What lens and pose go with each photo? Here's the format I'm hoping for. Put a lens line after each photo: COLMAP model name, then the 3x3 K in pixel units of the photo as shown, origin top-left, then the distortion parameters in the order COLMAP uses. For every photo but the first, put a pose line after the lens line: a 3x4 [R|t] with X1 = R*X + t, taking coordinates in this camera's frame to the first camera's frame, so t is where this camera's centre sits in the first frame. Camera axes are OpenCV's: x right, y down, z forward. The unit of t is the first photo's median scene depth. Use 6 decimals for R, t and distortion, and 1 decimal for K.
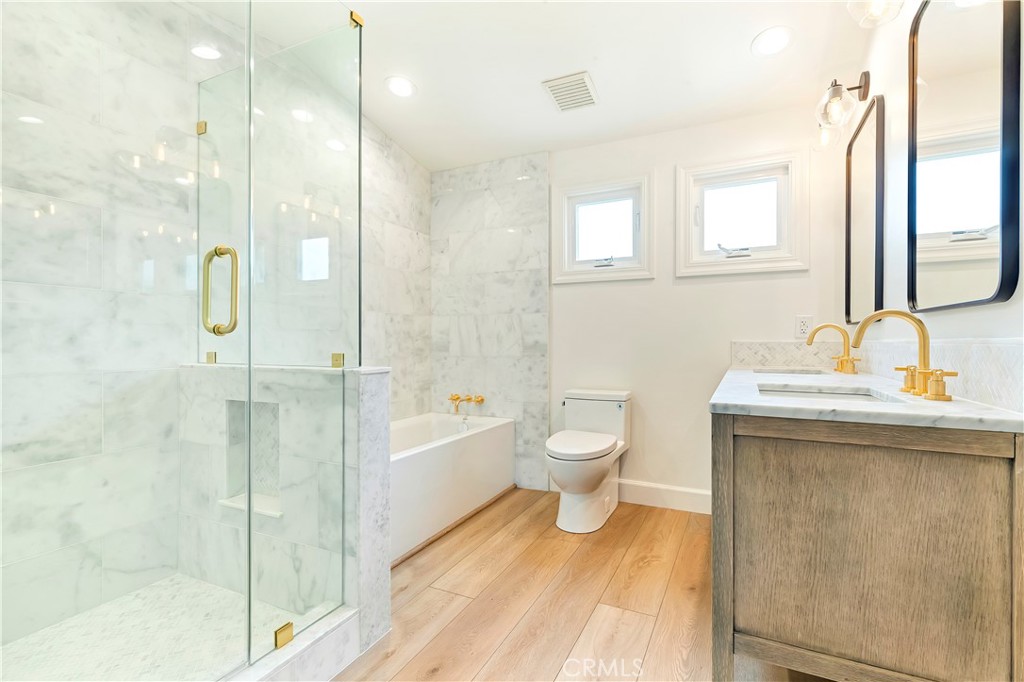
lens RADIAL K [[464.1, 0, 527.7], [0, 464.1, 344.8], [0, 0, 1]] dist [0.003226, 0.000117]
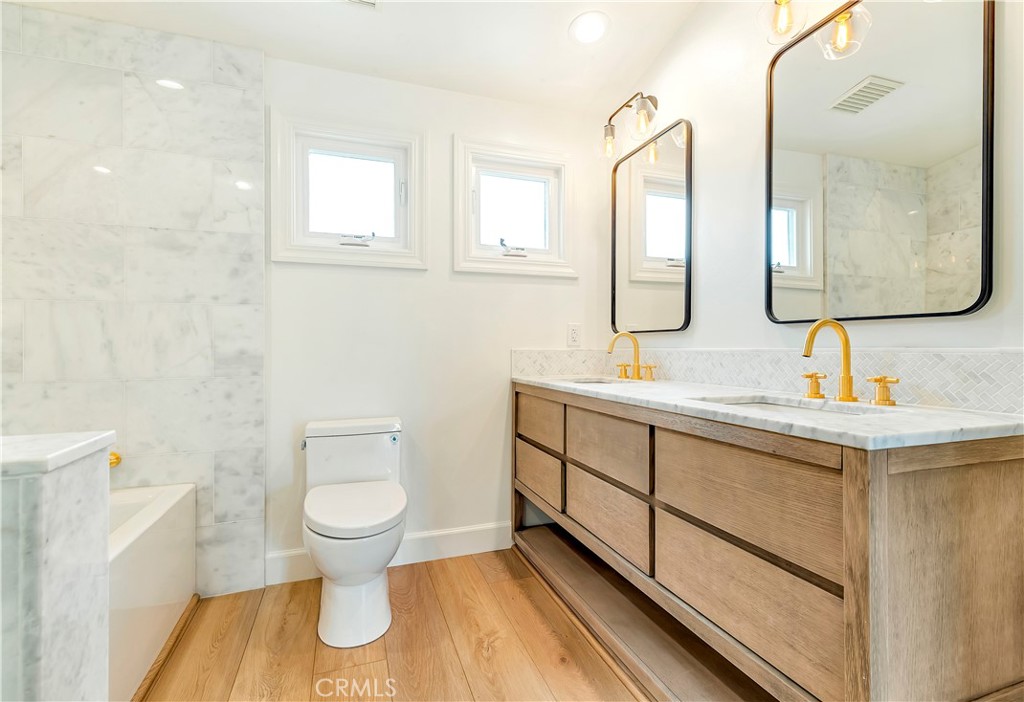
lens RADIAL K [[483.4, 0, 516.3], [0, 483.4, 346.7], [0, 0, 1]] dist [0.007891, -0.000429]
pose [[0.706018, -0.000514, 0.708194, -0.181661], [0.008028, 0.999941, -0.007277, -0.005204], [-0.708148, 0.010823, 0.705981, 0.286397]]
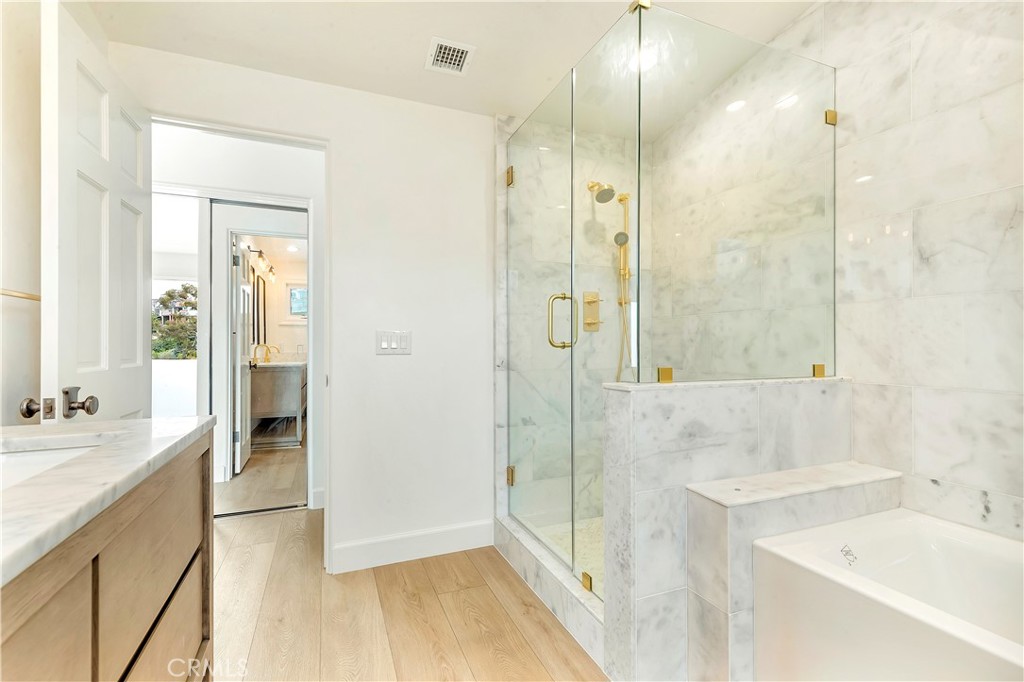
lens RADIAL K [[464.1, 0, 527.7], [0, 464.1, 344.8], [0, 0, 1]] dist [0.003226, 0.000117]
pose [[-0.656723, -0.001632, -0.754130, 0.483457], [-0.005630, 0.999980, 0.002739, -0.028790], [0.754111, 0.006045, -0.656719, 1.498570]]
